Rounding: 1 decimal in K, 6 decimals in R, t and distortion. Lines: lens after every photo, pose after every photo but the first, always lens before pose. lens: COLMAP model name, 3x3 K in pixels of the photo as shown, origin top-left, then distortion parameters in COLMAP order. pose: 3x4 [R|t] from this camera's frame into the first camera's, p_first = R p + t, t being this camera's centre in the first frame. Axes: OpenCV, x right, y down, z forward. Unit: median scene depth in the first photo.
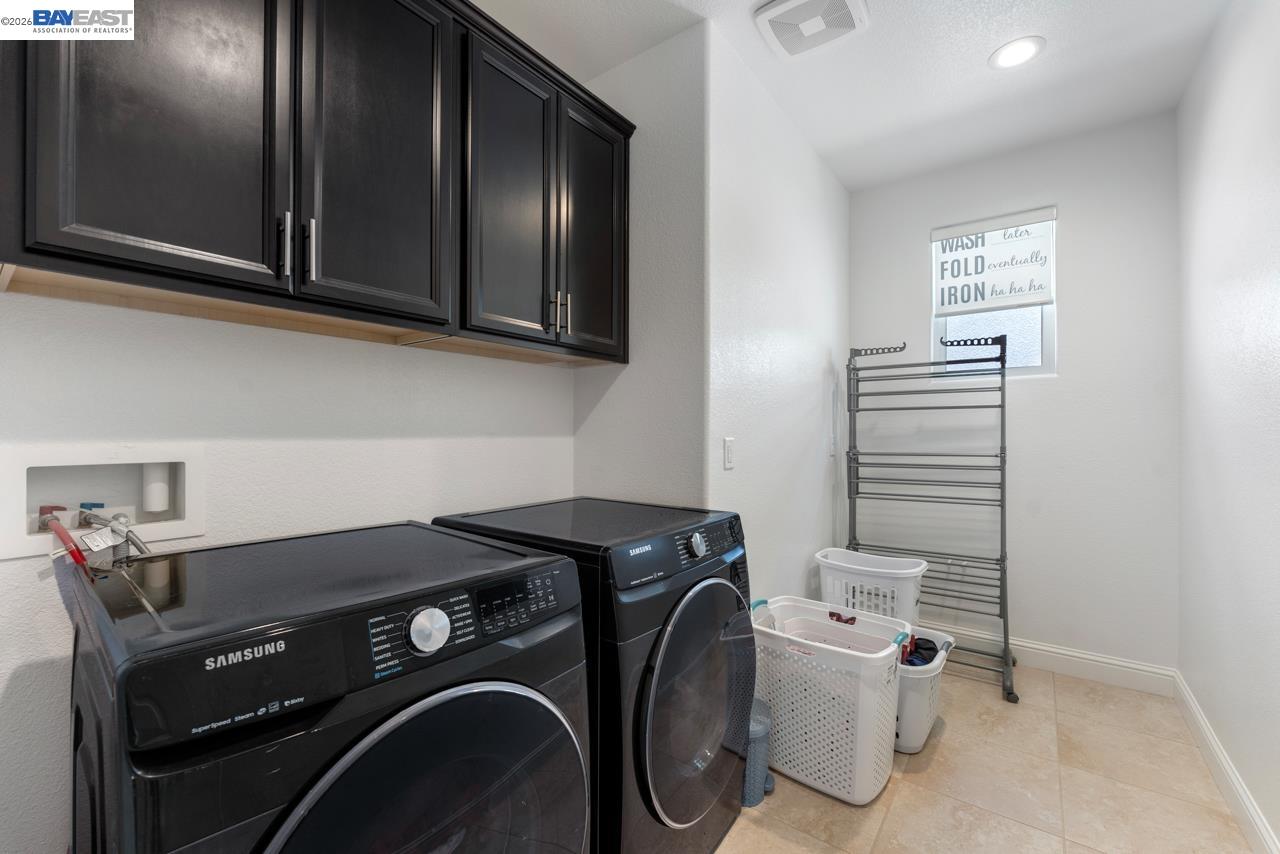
lens RADIAL K [[525.7, 0, 648.8], [0, 525.7, 429.0], [0, 0, 1]] dist [-0.005312, 0.002093]
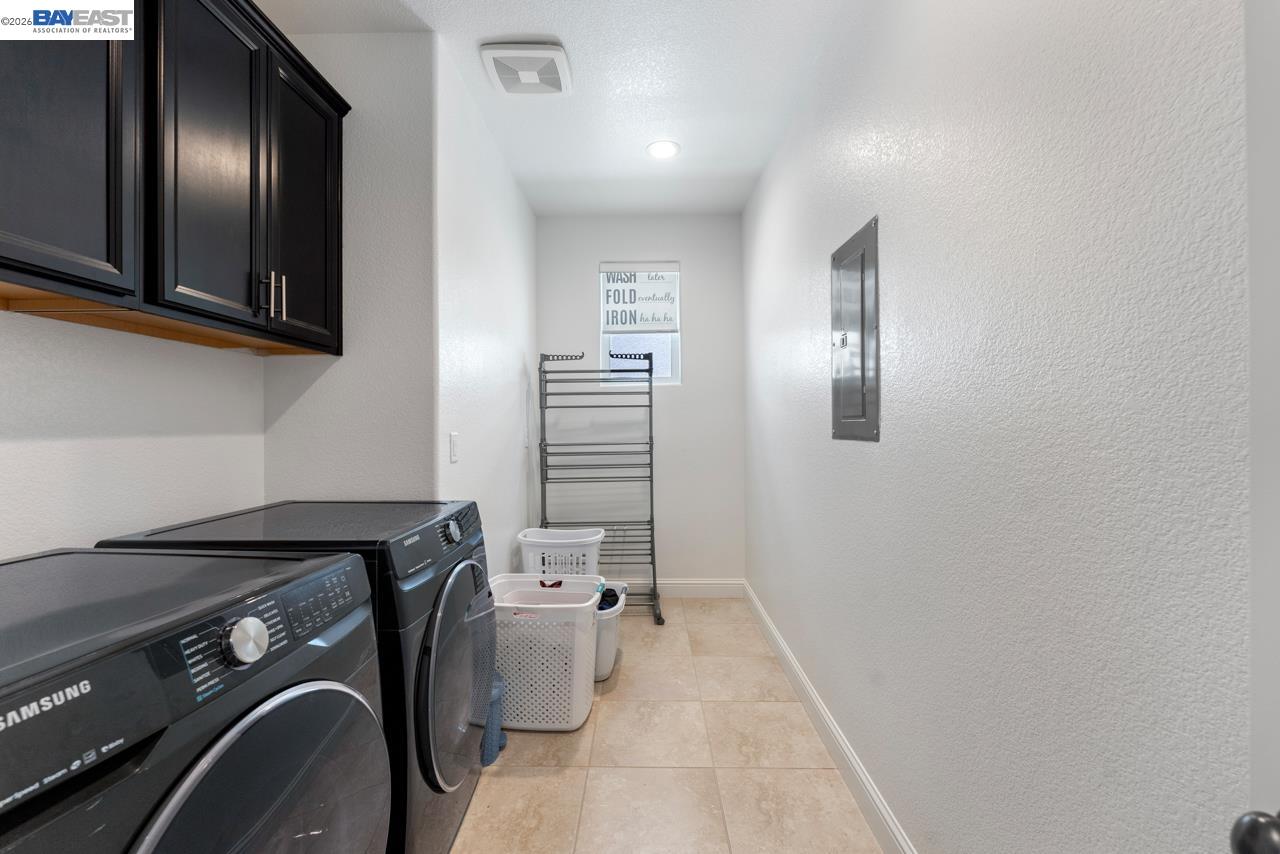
lens RADIAL K [[525.7, 0, 630.2], [0, 525.7, 423.0], [0, 0, 1]] dist [-0.005312, 0.002093]
pose [[0.814059, -0.005878, 0.580753, -0.186062], [0.007567, 0.999971, -0.000487, 0.000208], [-0.580733, 0.004791, 0.814080, -0.072920]]
